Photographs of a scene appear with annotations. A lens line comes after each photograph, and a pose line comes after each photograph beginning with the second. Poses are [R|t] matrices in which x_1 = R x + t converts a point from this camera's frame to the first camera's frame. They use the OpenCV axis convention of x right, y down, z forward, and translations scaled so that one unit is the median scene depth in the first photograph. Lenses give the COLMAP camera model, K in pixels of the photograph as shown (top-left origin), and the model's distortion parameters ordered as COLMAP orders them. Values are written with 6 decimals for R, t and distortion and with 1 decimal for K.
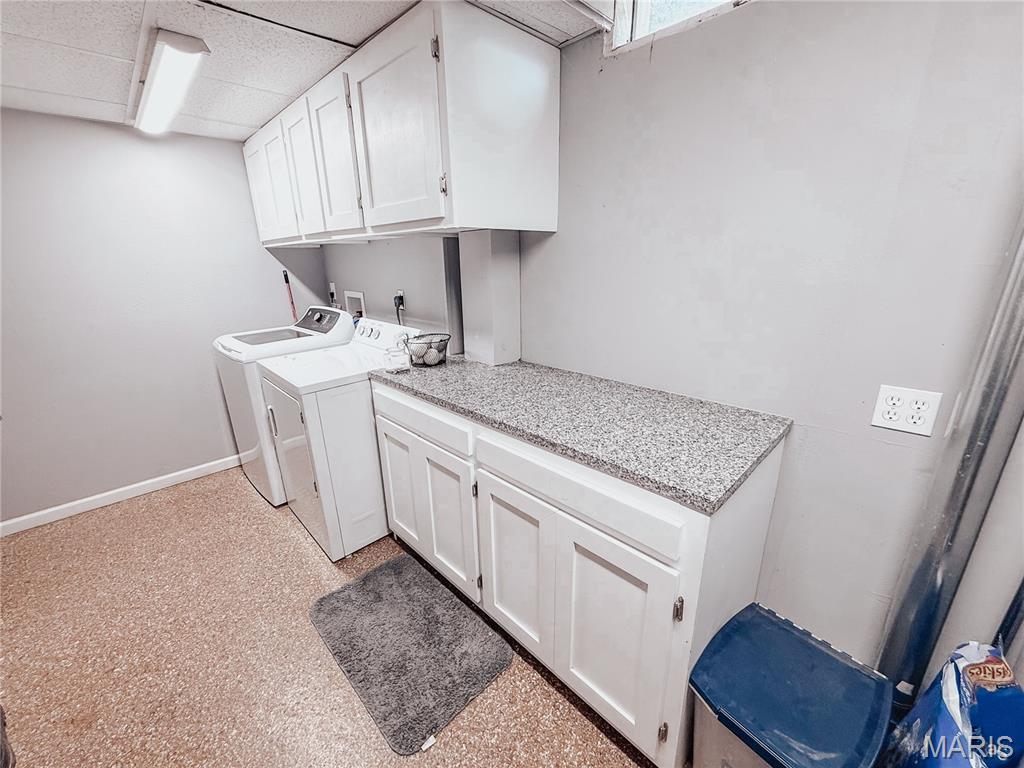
lens RADIAL K [[408.5, 0, 508.3], [0, 408.5, 383.6], [0, 0, 1]] dist [0.000789, -0.000015]
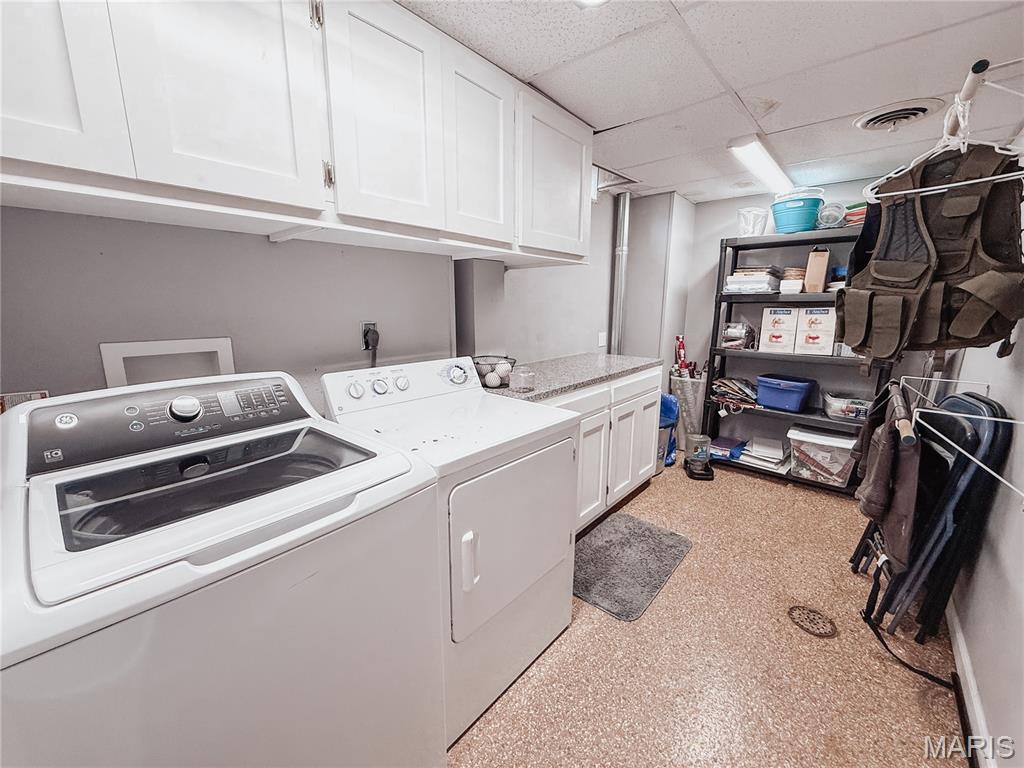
lens RADIAL K [[408.5, 0, 509.7], [0, 408.5, 386.8], [0, 0, 1]] dist [0.000789, -0.000015]
pose [[-0.078742, -0.178805, 0.980729, -1.465577], [0.295523, 0.935376, 0.194264, -0.285374], [-0.952085, 0.305125, -0.020813, 1.241794]]
